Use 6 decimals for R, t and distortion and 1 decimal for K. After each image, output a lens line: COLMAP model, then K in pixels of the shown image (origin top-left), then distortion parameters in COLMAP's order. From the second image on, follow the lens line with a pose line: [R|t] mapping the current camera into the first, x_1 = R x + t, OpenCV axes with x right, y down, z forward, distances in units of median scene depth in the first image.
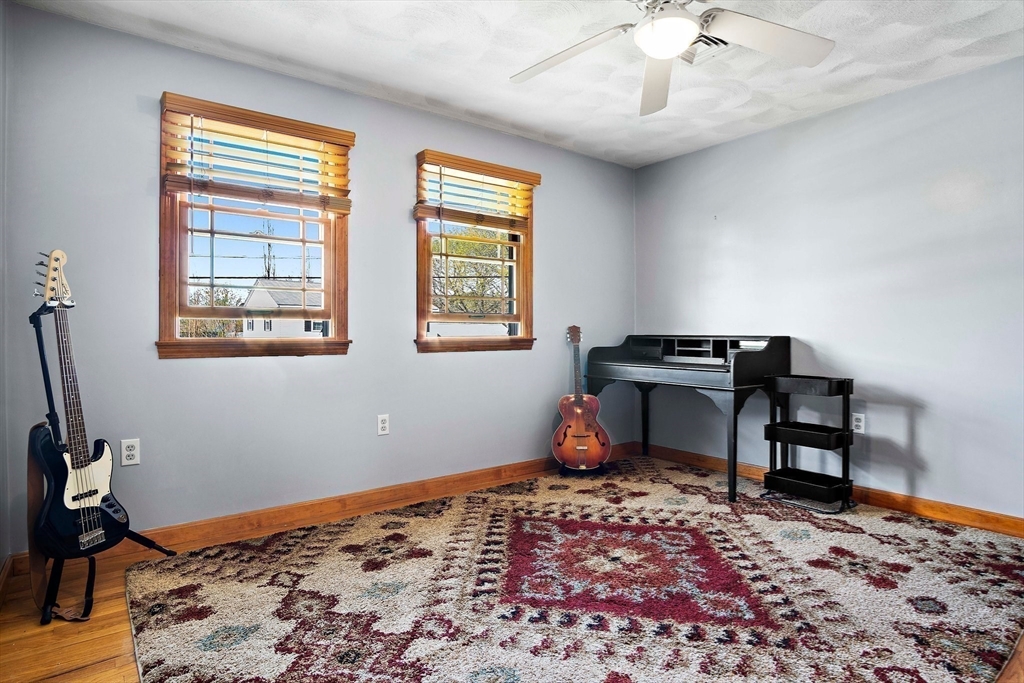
lens RADIAL K [[556.0, 0, 513.4], [0, 556.0, 325.1], [0, 0, 1]] dist [-0.030319, 0.004619]
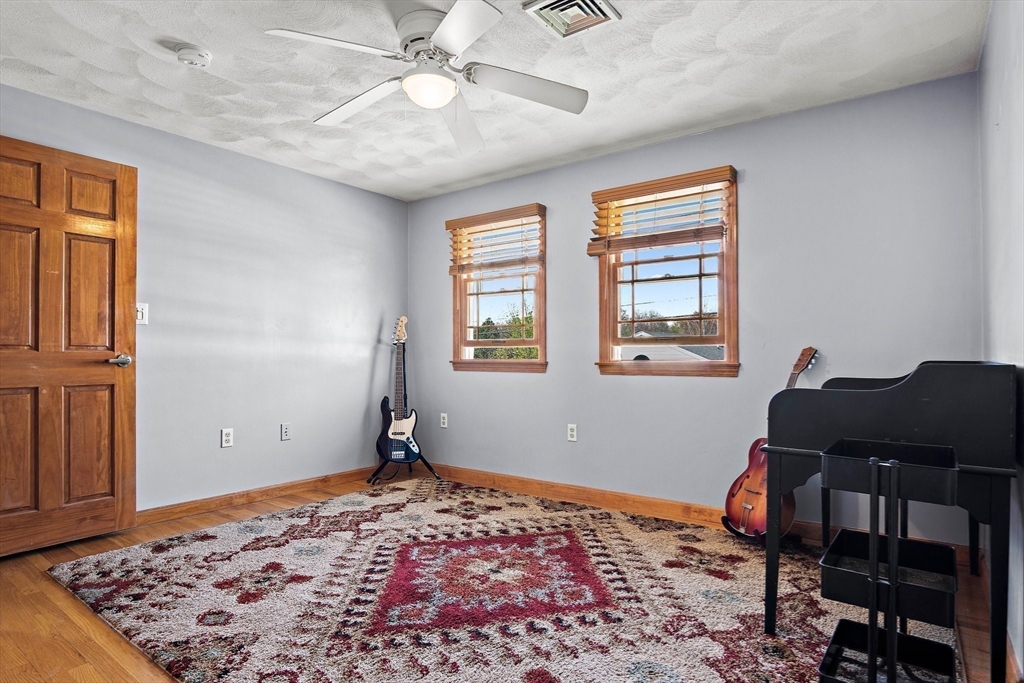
lens RADIAL K [[556.0, 0, 512.8], [0, 556.0, 348.2], [0, 0, 1]] dist [-0.030319, 0.004619]
pose [[0.267786, -0.011722, -0.963407, 1.114013], [0.010532, 0.999902, -0.009239, 0.007317], [0.963421, -0.007672, 0.267883, 0.690005]]
